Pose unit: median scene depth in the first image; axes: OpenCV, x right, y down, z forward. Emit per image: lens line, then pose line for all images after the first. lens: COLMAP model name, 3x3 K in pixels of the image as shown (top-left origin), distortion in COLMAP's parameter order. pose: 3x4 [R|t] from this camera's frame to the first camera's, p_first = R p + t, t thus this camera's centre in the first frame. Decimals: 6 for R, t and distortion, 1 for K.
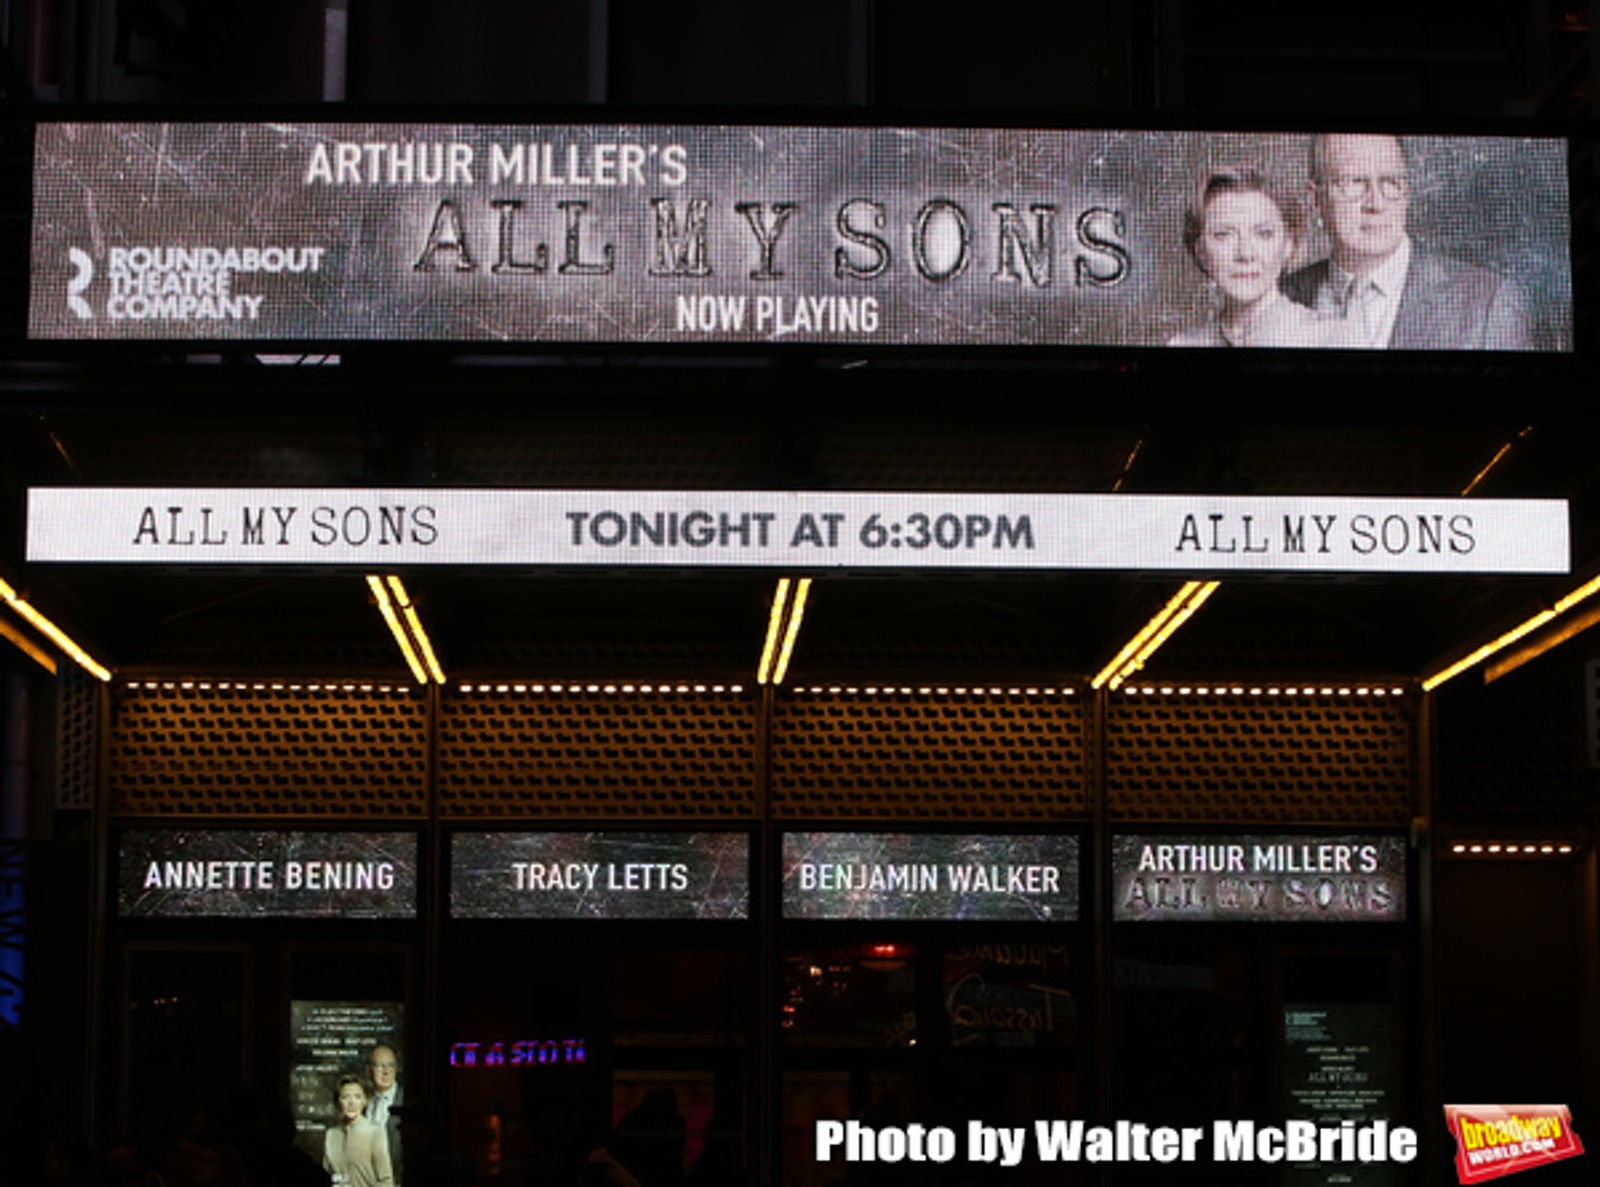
lens RADIAL K [[4194.8, 0, 799.9], [0, 4194.8, 813.2], [0, 0, 1]] dist [-0.164379, -0.604029]
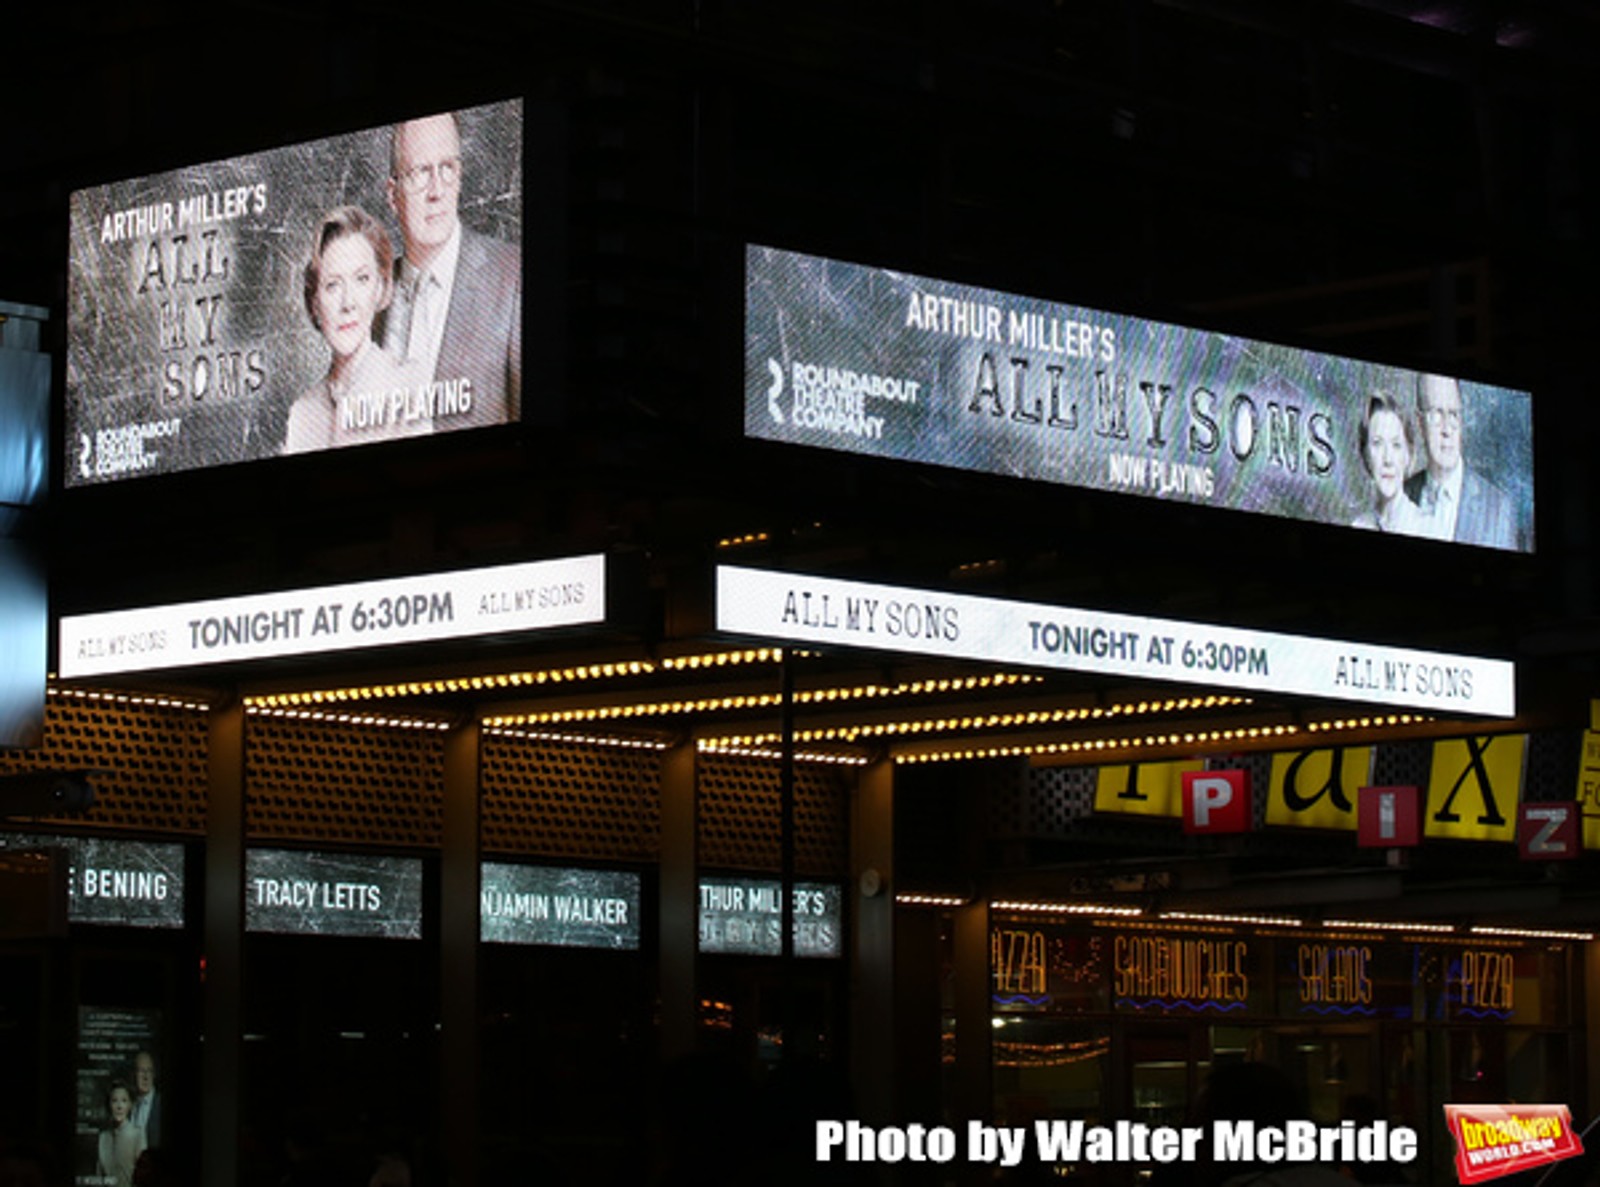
lens RADIAL K [[5180.4, 0, 800.0], [0, 5180.4, 593.5], [0, 0, 1]] dist [-0.216496, 0.250800]
pose [[0.707613, 0.076562, 0.702441, -1.149822], [-0.053880, 0.997065, -0.054398, 0.004867], [-0.704543, 0.000645, 0.709661, -0.013021]]
